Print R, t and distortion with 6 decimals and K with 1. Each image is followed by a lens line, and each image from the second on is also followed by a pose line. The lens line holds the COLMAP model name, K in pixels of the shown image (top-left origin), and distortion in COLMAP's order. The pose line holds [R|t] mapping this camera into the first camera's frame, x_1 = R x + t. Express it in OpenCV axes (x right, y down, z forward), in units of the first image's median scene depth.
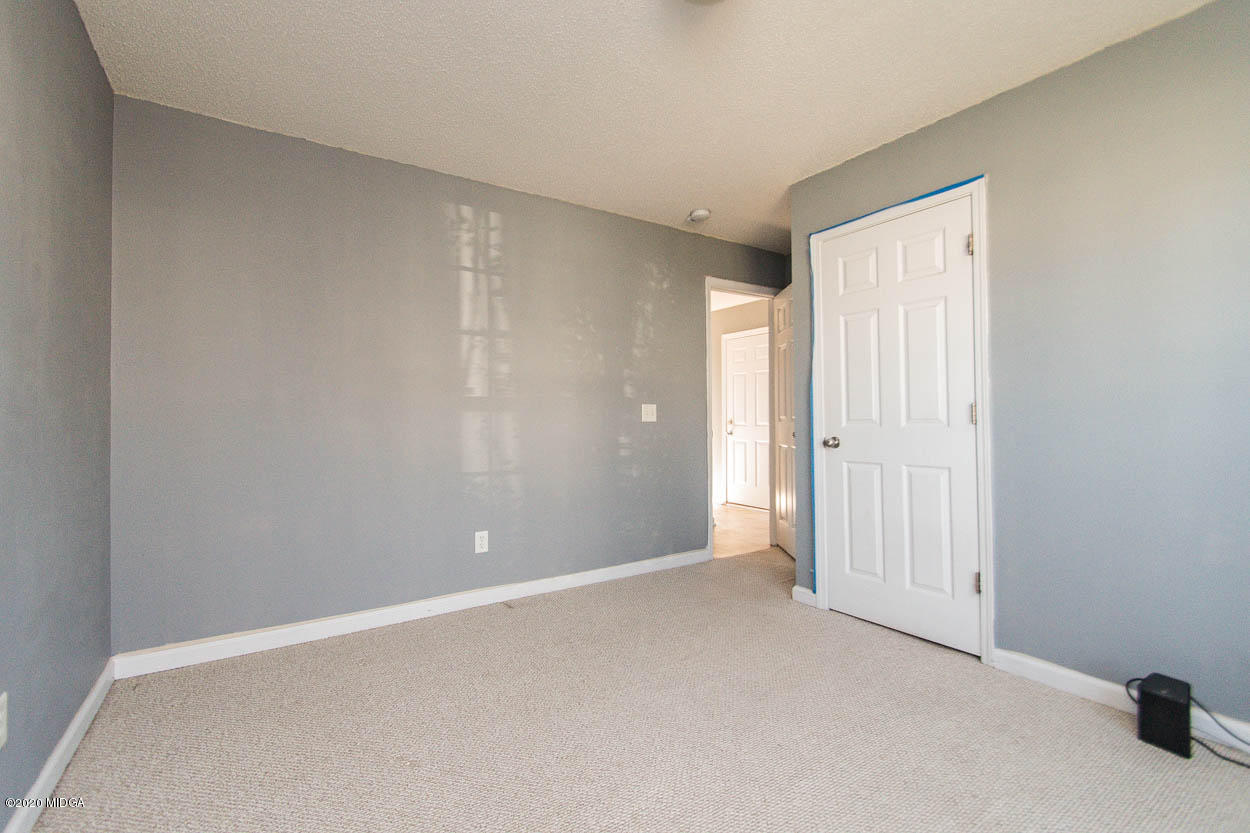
lens RADIAL K [[546.7, 0, 625.0], [0, 546.7, 416.5], [0, 0, 1]] dist [-0.000647, -0.000188]
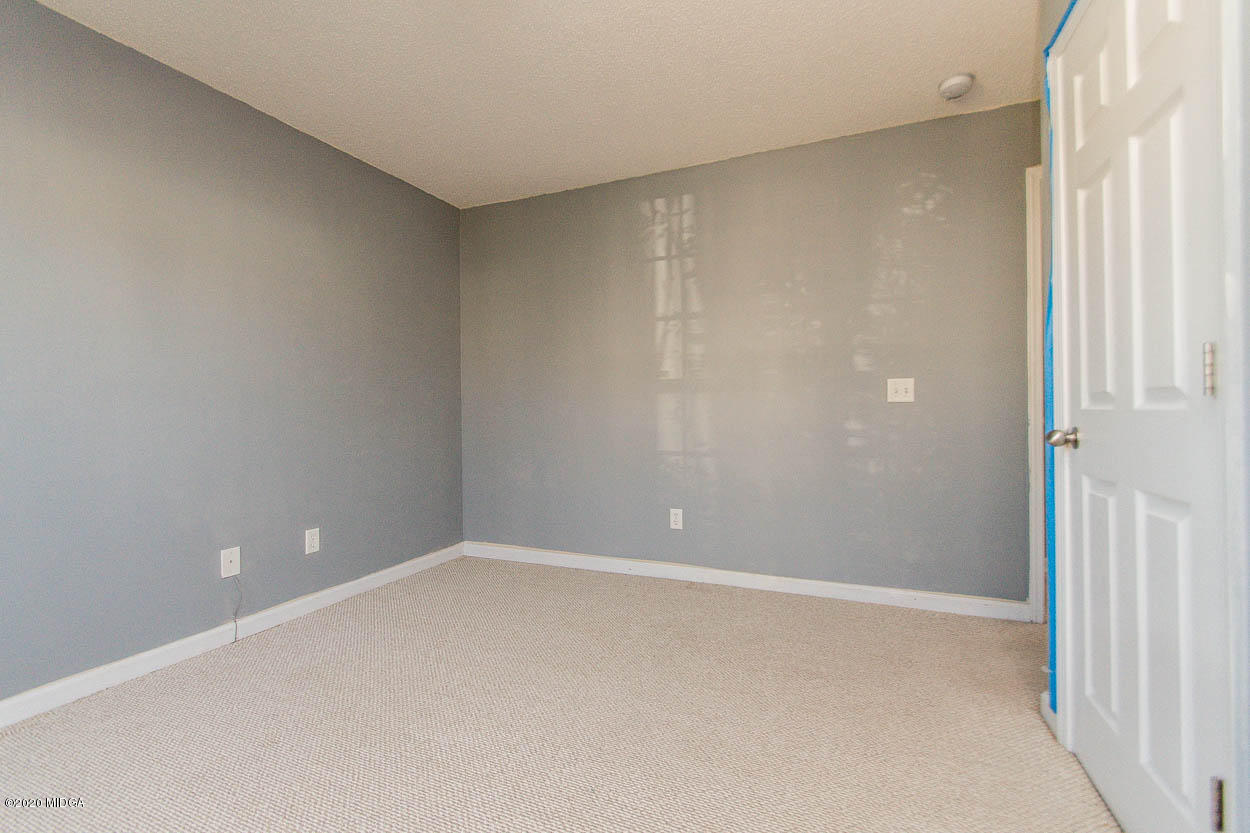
lens RADIAL K [[546.7, 0, 625.0], [0, 546.7, 416.5], [0, 0, 1]] dist [-0.000647, -0.000188]
pose [[0.546395, 0.012173, -0.837439, 0.548251], [0.009178, 0.999747, 0.020520, 0.012446], [0.837478, -0.018898, 0.546145, 0.349926]]
